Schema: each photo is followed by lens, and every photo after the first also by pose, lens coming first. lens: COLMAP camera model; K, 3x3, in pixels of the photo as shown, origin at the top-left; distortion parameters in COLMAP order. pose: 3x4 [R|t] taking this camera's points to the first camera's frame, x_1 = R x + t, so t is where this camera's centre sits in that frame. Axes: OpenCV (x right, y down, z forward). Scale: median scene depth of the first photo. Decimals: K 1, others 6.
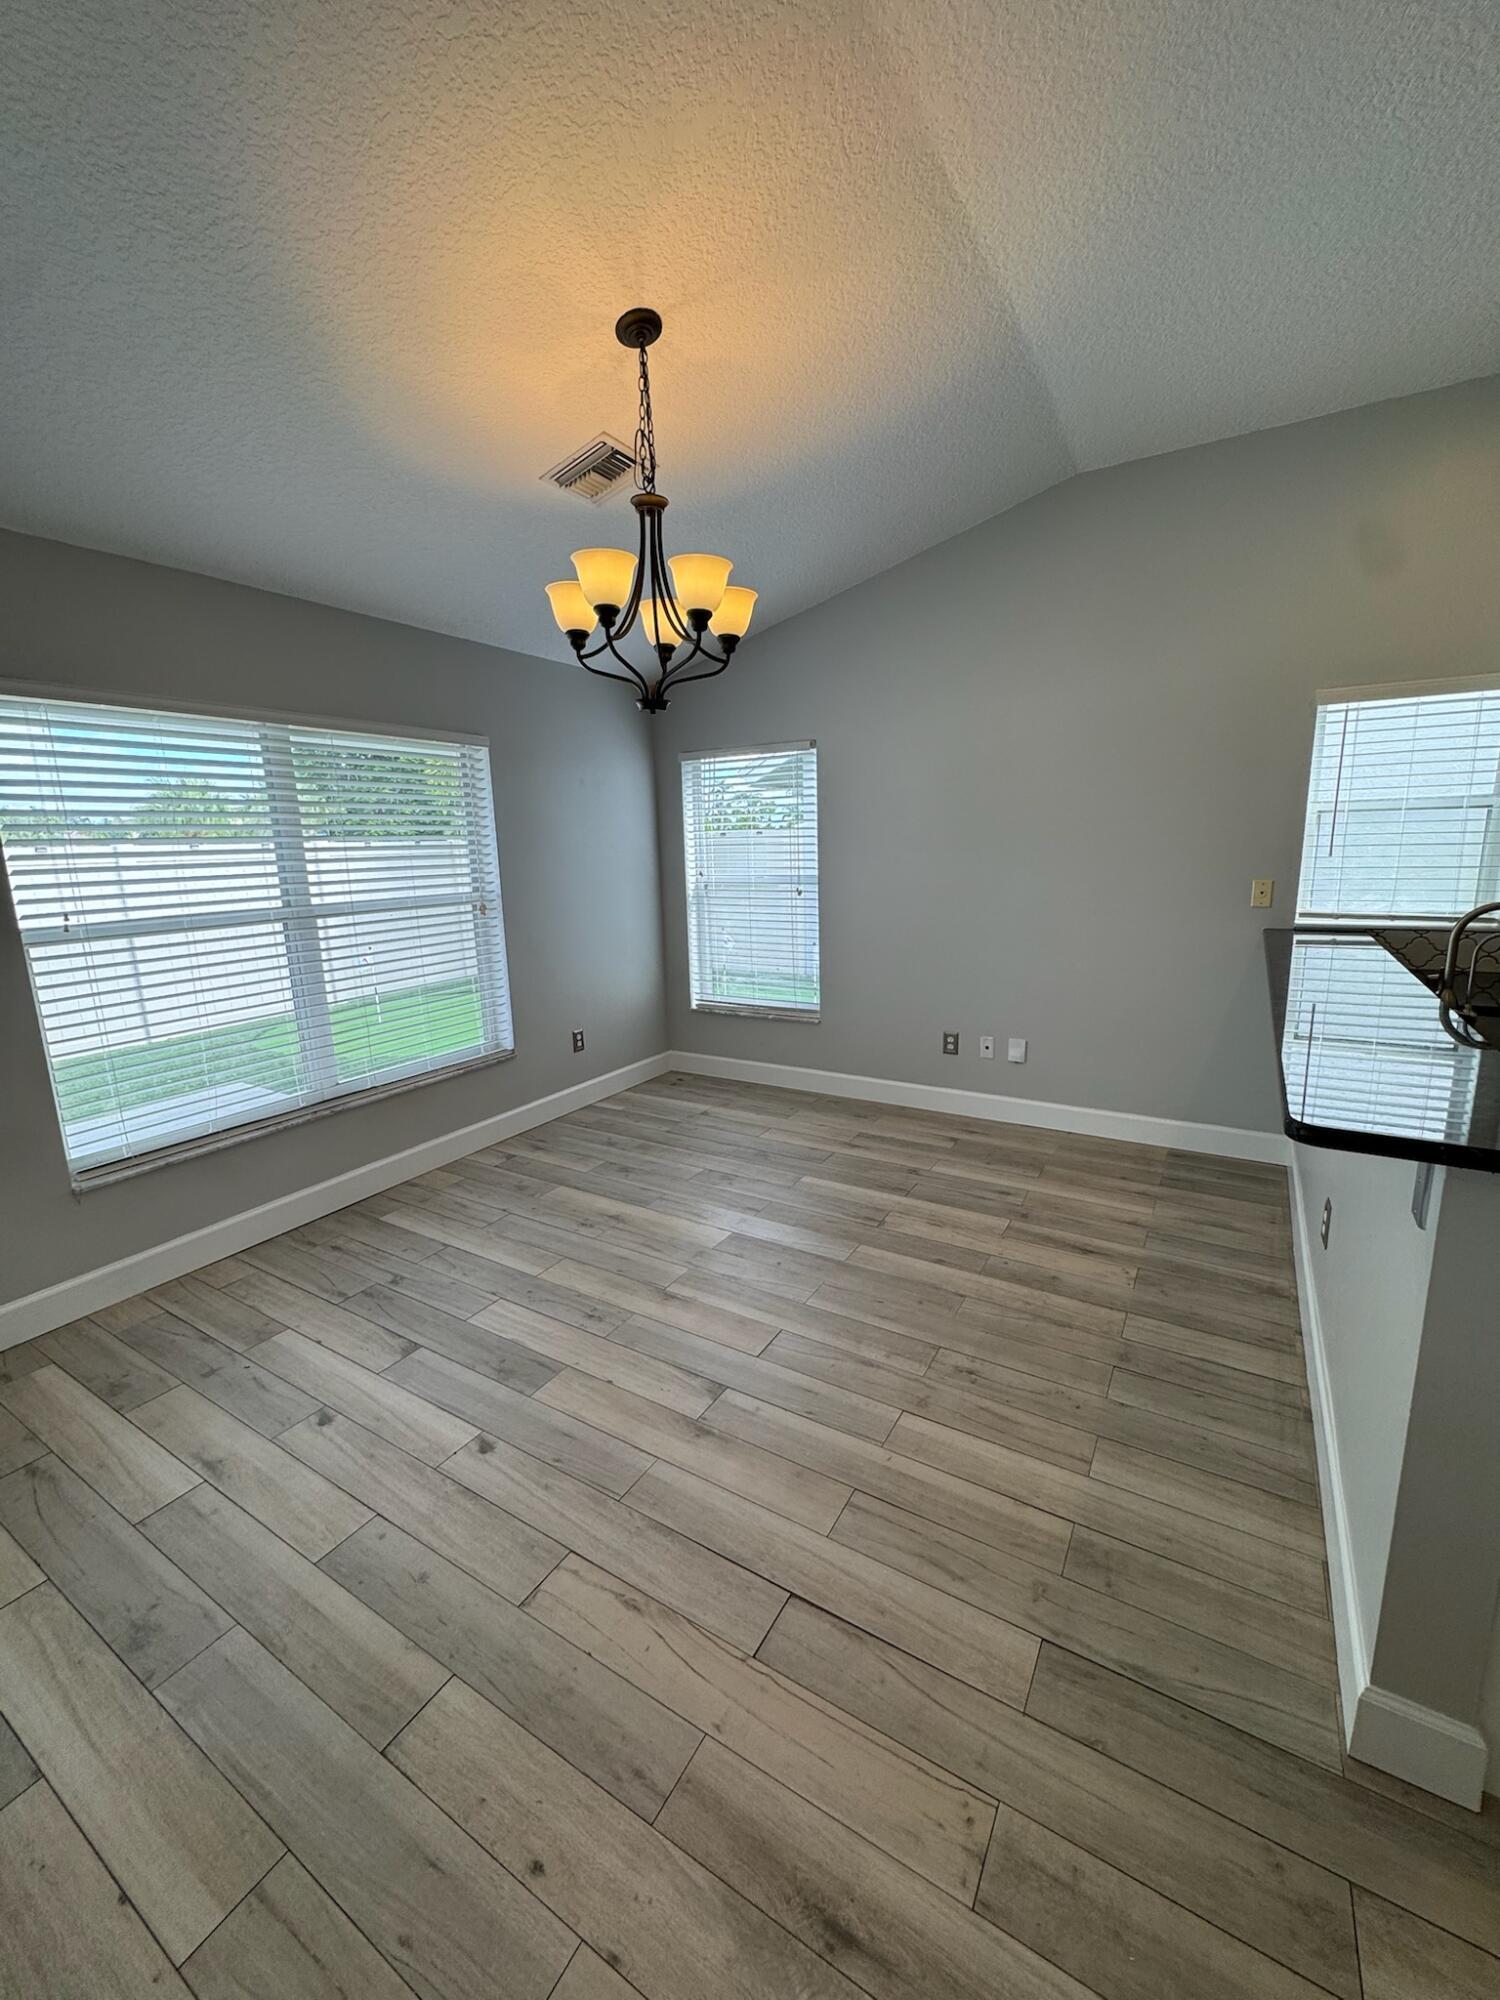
lens RADIAL K [[796.7, 0, 747.4], [0, 796.7, 1001.4], [0, 0, 1]] dist [-0.000561, 0.000433]
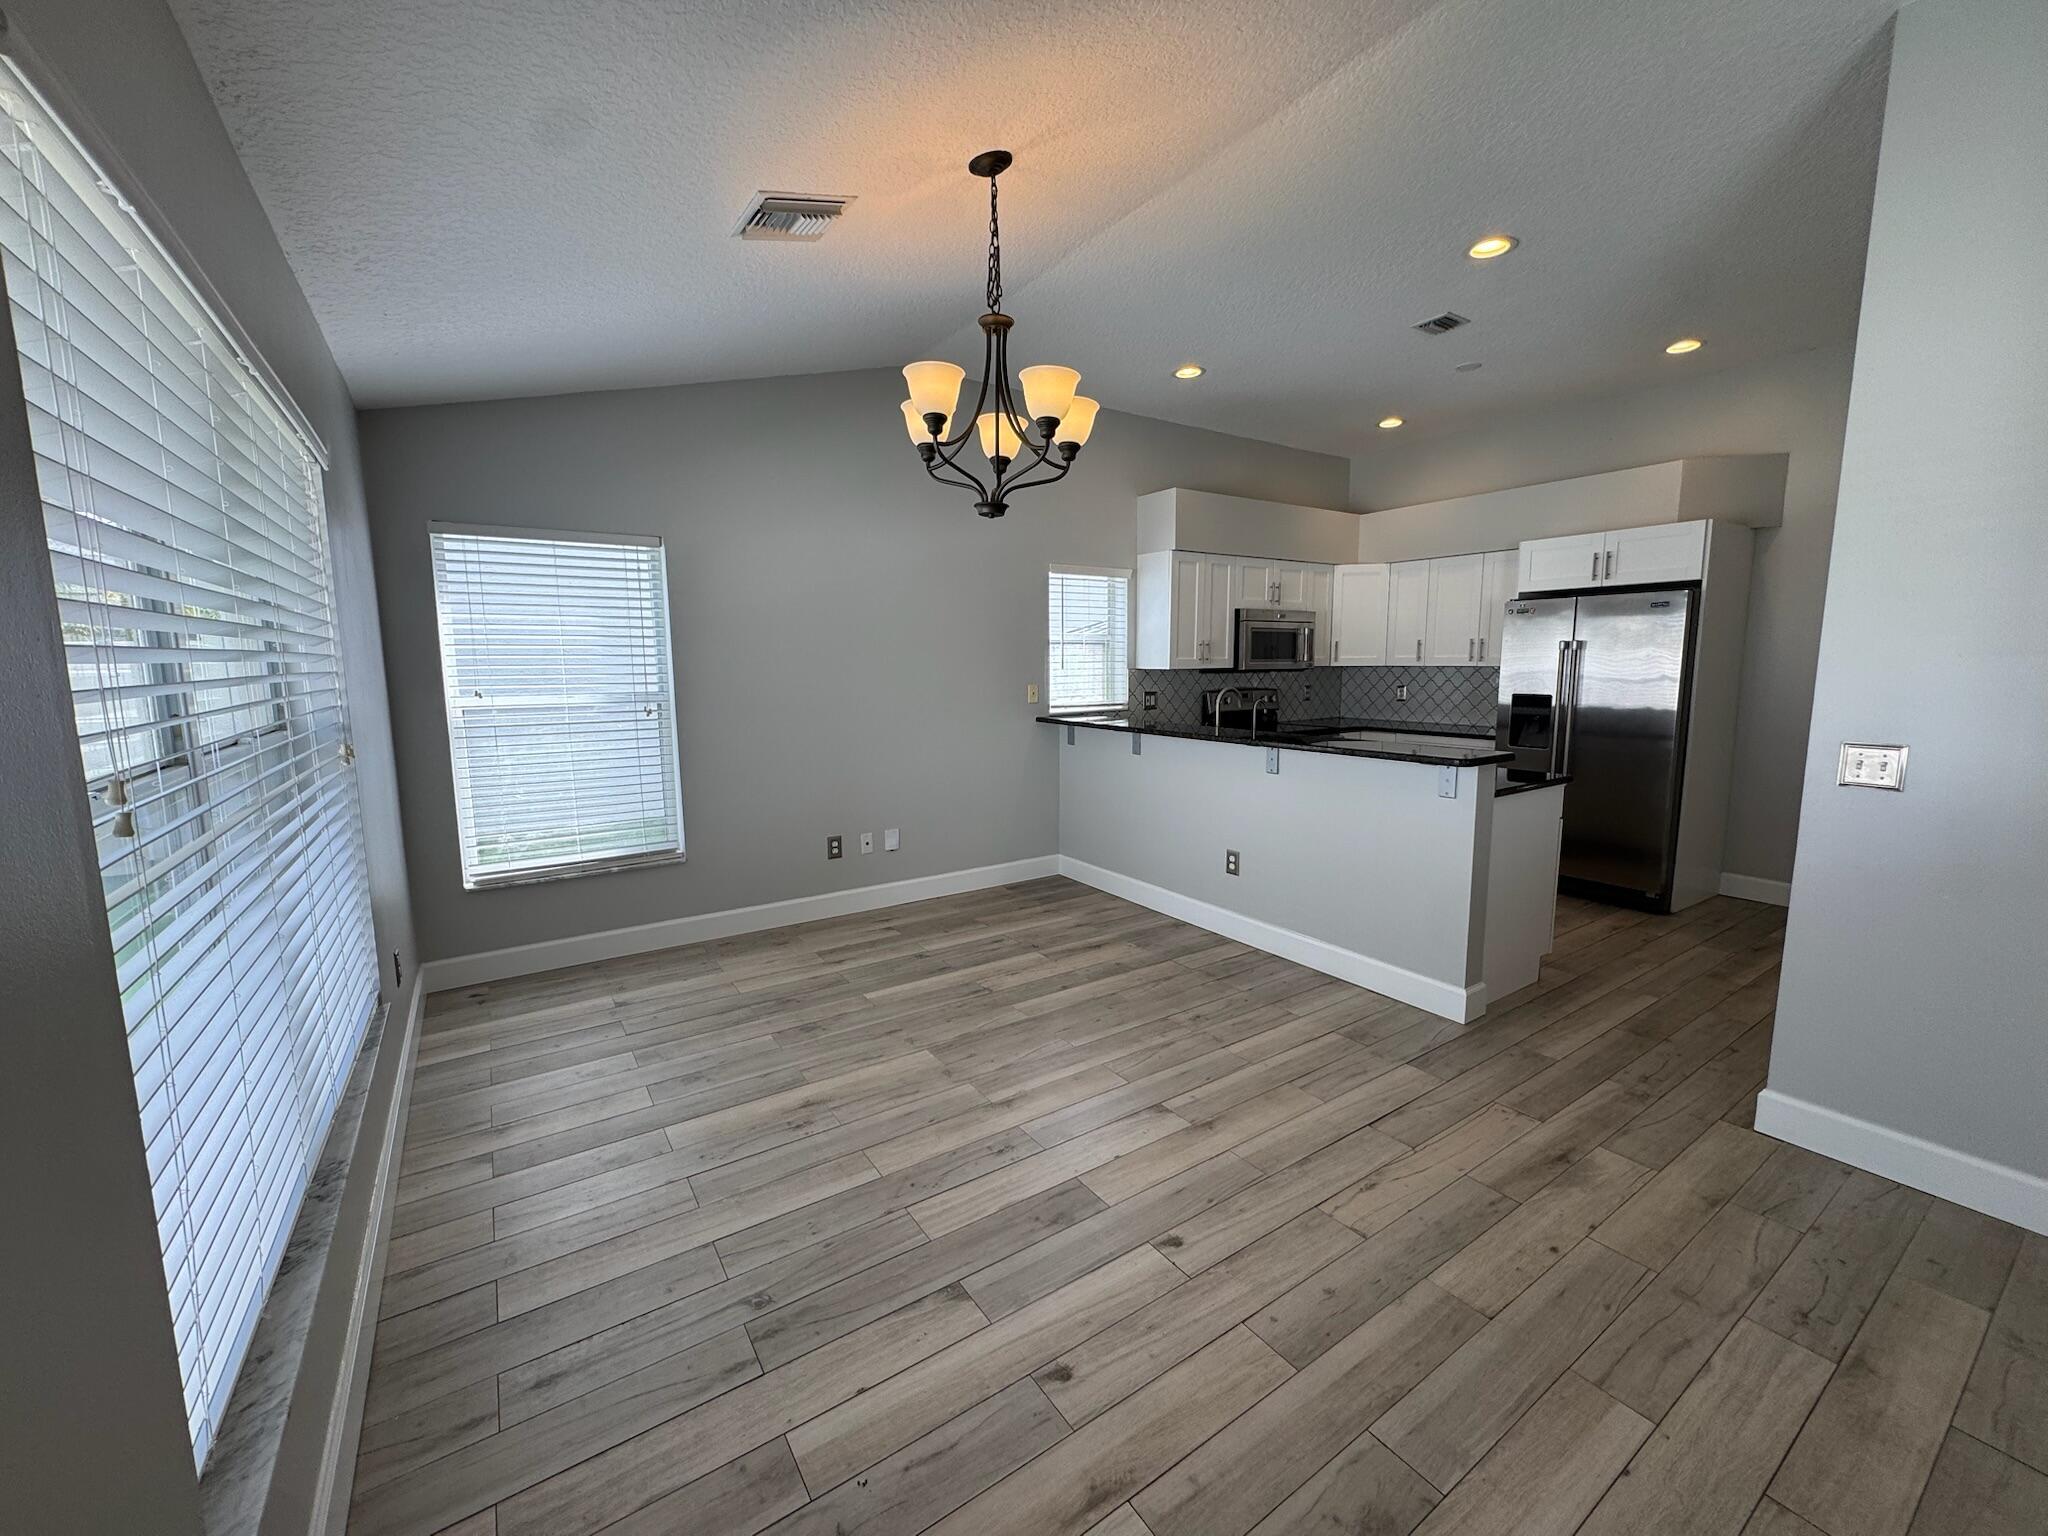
lens RADIAL K [[815.9, 0, 1025.8], [0, 815.9, 777.3], [0, 0, 1]] dist [-0.000561, 0.000433]
pose [[0.419900, -0.109313, 0.900963, -0.946769], [0.173763, 0.984038, 0.038409, -0.057120], [-0.890781, 0.140426, 0.432192, 0.490154]]
